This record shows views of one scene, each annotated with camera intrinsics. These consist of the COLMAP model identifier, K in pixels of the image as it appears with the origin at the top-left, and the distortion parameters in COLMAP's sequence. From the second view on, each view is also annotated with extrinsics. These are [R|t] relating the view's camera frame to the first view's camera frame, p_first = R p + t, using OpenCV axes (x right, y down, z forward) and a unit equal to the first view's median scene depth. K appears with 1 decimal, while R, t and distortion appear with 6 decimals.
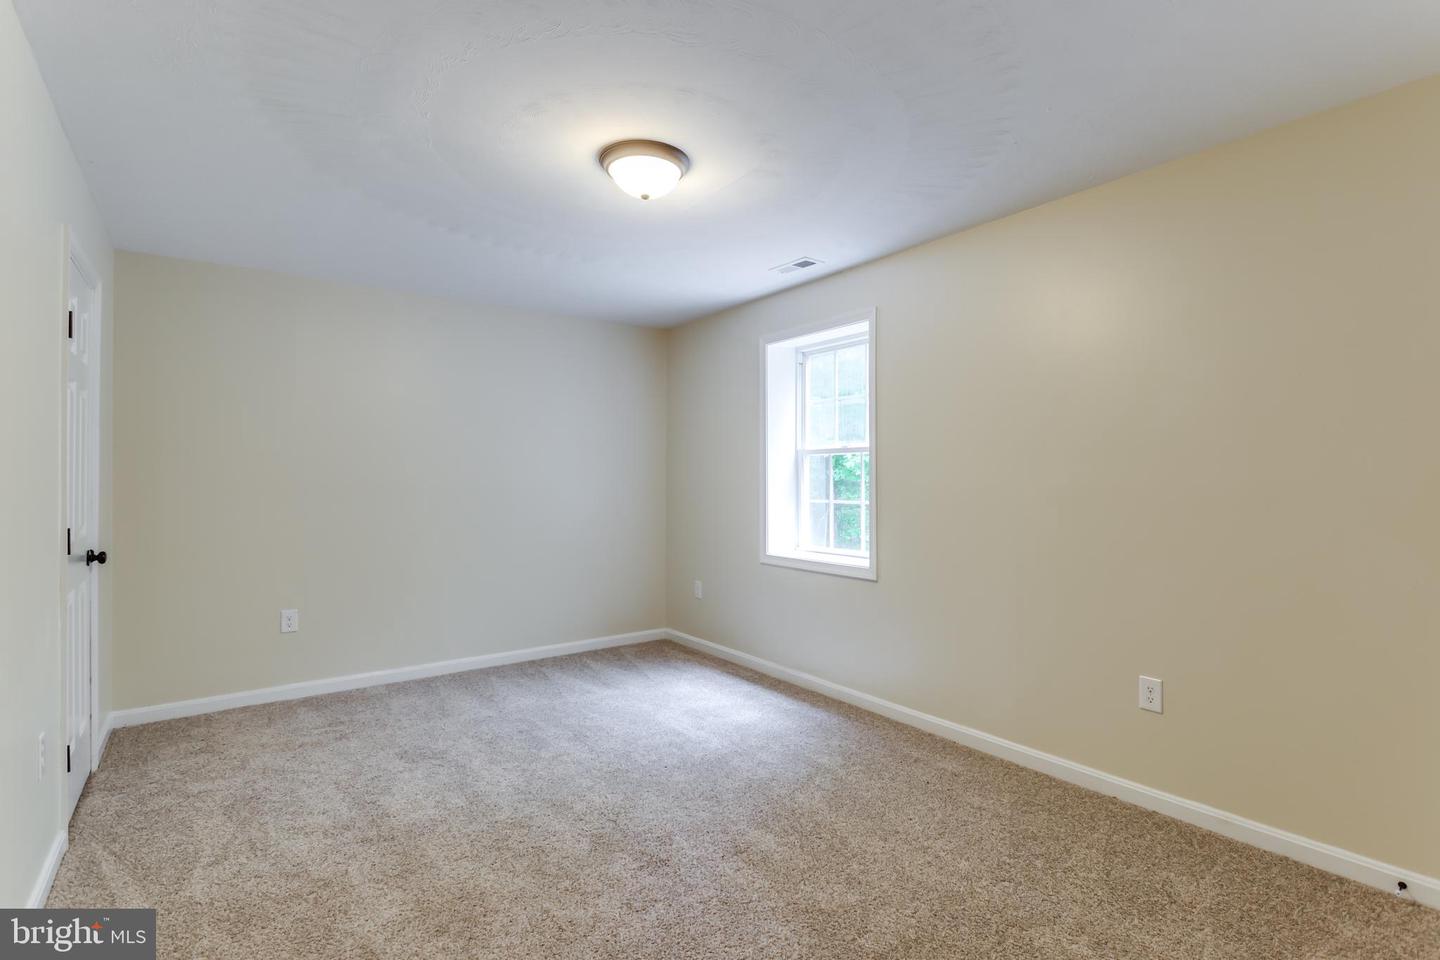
lens RADIAL K [[712.8, 0, 722.7], [0, 712.8, 469.6], [0, 0, 1]] dist [0.010530, 0.000039]
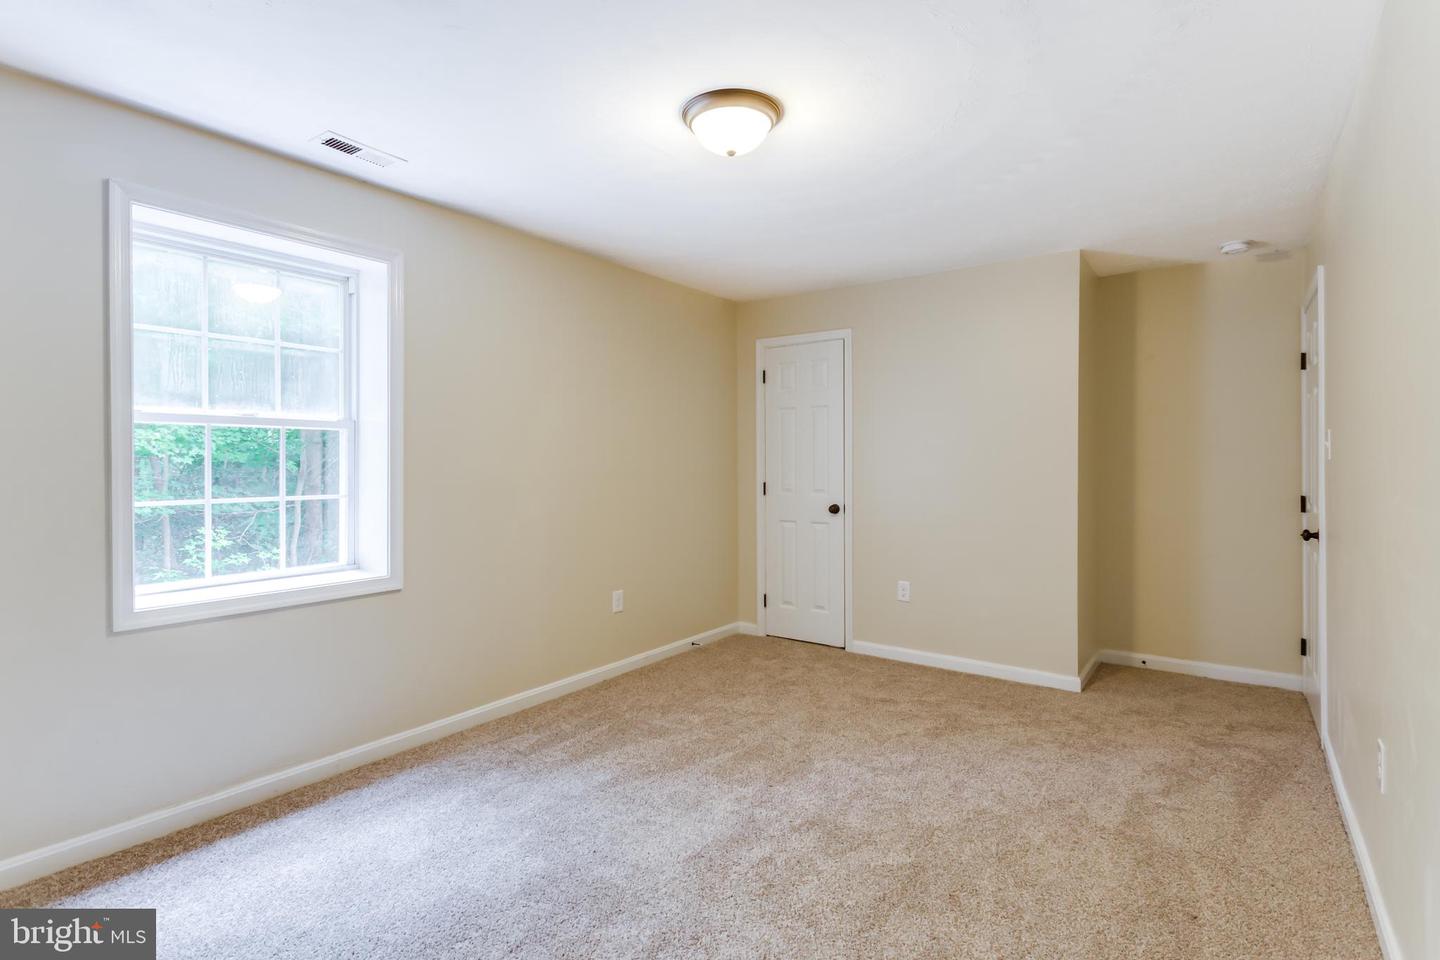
lens RADIAL K [[712.8, 0, 722.7], [0, 712.8, 469.6], [0, 0, 1]] dist [0.010530, 0.000039]
pose [[-0.334392, -0.002320, 0.942431, -0.628483], [-0.009177, 0.999958, -0.000794, 0.014535], [-0.942390, -0.008914, -0.334399, 0.862896]]
